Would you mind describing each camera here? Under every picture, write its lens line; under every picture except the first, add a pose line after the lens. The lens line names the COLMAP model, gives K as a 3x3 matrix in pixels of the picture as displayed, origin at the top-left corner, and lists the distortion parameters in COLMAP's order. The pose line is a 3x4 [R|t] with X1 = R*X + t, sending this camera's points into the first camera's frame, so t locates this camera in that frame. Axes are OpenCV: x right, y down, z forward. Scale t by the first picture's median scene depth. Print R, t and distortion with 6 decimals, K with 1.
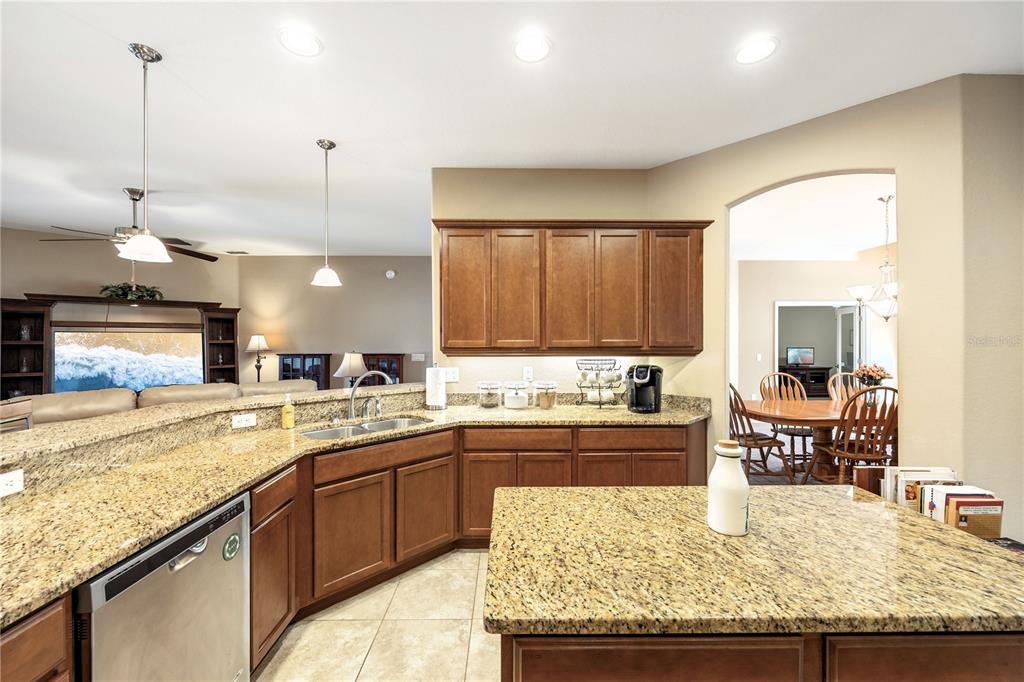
lens RADIAL K [[409.3, 0, 509.7], [0, 409.3, 344.5], [0, 0, 1]] dist [-0.001149, -0.000257]
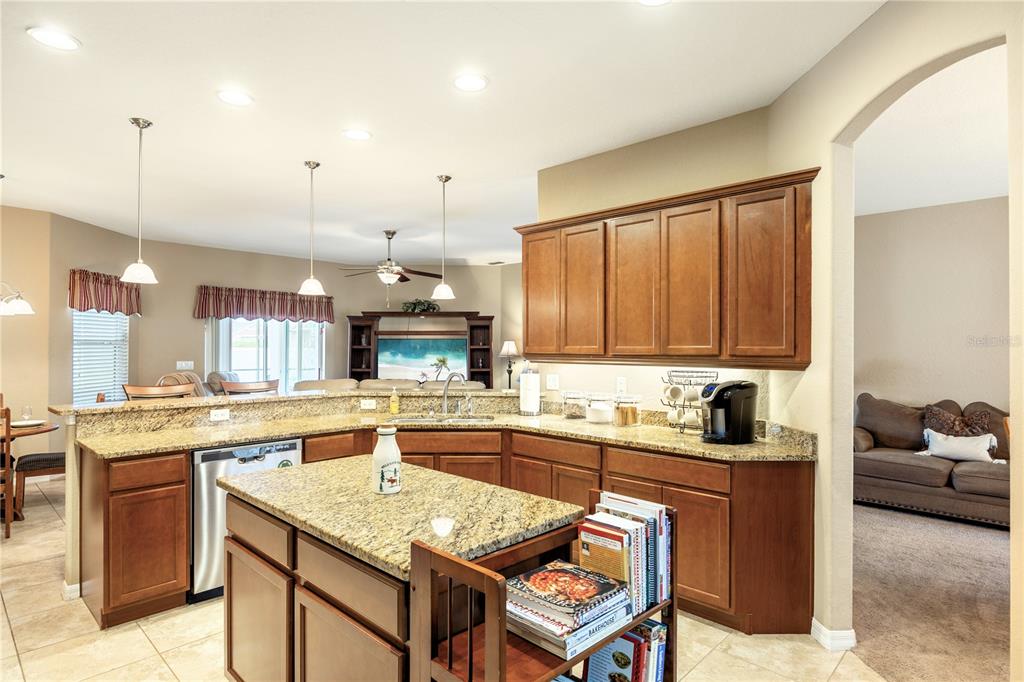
lens RADIAL K [[553.0, 0, 510.1], [0, 553.0, 348.6], [0, 0, 1]] dist [-0.000980, 0.001421]
pose [[0.714384, 0.005880, -0.699730, 0.746165], [-0.010360, 0.999944, -0.002174, -0.000729], [0.699678, 0.008803, 0.714404, 0.006429]]
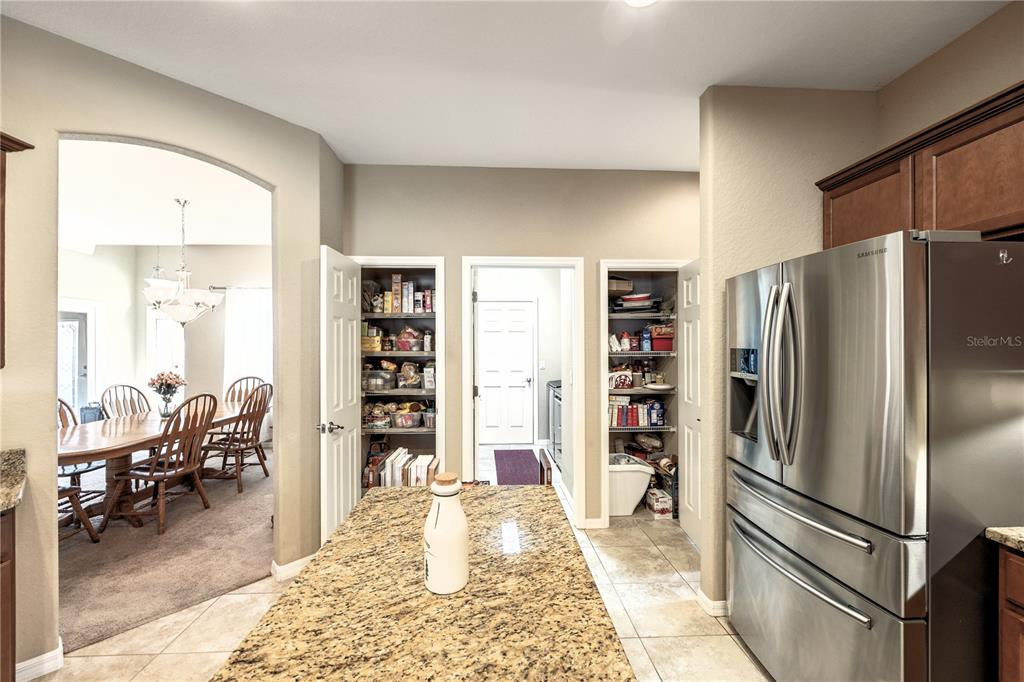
lens RADIAL K [[409.3, 0, 510.1], [0, 409.3, 343.6], [0, 0, 1]] dist [-0.001149, -0.000257]
pose [[-0.036850, 0.003119, 0.999316, -0.109272], [0.008819, 0.999957, -0.002796, -0.009623], [-0.999282, 0.008710, -0.036876, 0.322576]]
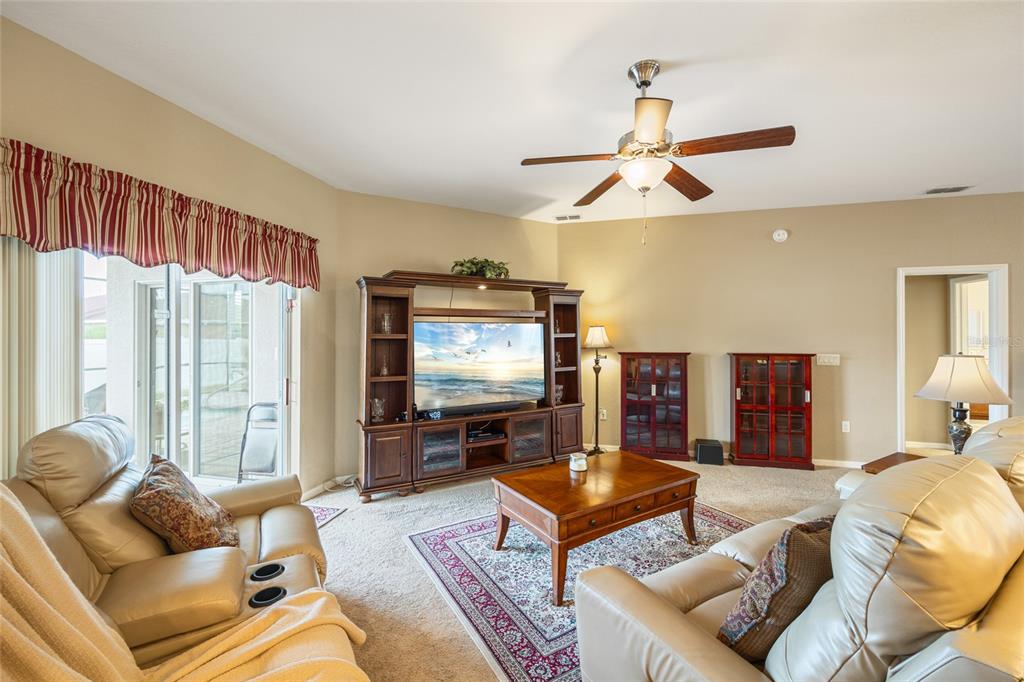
lens RADIAL K [[409.3, 0, 506.3], [0, 409.3, 334.8], [0, 0, 1]] dist [-0.001149, -0.000257]
pose [[0.962130, 0.001179, -0.272590, -1.172689], [-0.003363, 0.999966, -0.007545, -0.003738], [0.272572, 0.008176, 0.962101, 0.501186]]
